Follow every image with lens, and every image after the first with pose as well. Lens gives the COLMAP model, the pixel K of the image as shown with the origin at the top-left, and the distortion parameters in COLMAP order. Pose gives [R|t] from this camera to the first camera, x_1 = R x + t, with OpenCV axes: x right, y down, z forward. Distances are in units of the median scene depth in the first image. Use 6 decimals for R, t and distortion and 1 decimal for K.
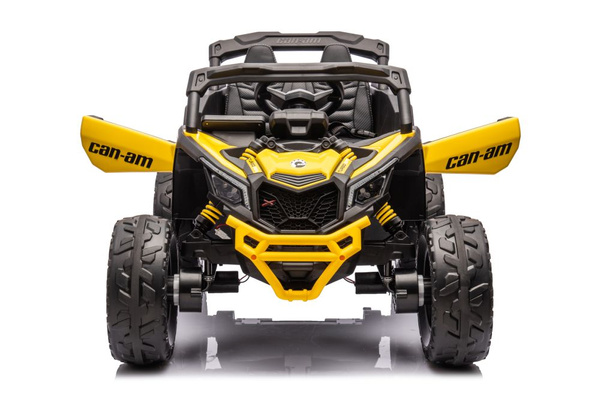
lens RADIAL K [[1194.9, 0, 288.6], [0, 1194.9, 201.1], [0, 0, 1]] dist [0.426200, 0.000000]
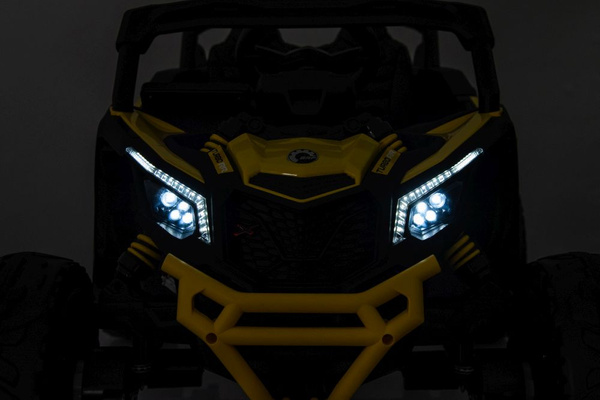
lens RADIAL K [[991.4, 0, 305.4], [0, 991.4, 197.5], [0, 0, 1]] dist [0.246988, 0.000000]
pose [[0.999986, -0.000438, -0.005300, 0.011884], [0.000244, 0.999331, -0.036582, 0.003171], [0.005313, 0.036580, 0.999317, 0.549323]]
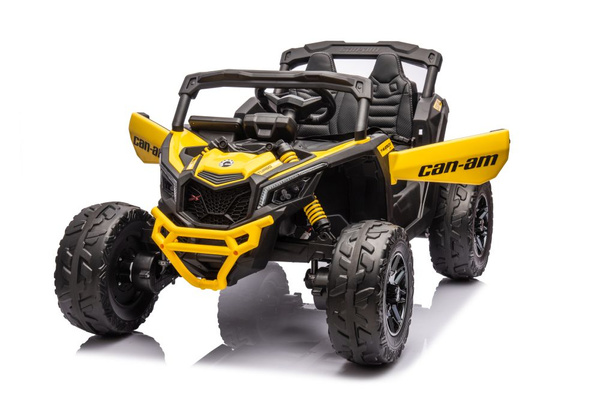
lens RADIAL K [[1073.3, 0, 332.0], [0, 1073.3, 198.3], [0, 0, 1]] dist [0.360148, 0.000000]
pose [[0.939273, 0.062172, -0.337492, 0.425043], [-0.059329, 0.998063, 0.018742, -0.023538], [0.338003, 0.002420, 0.941142, 0.113756]]
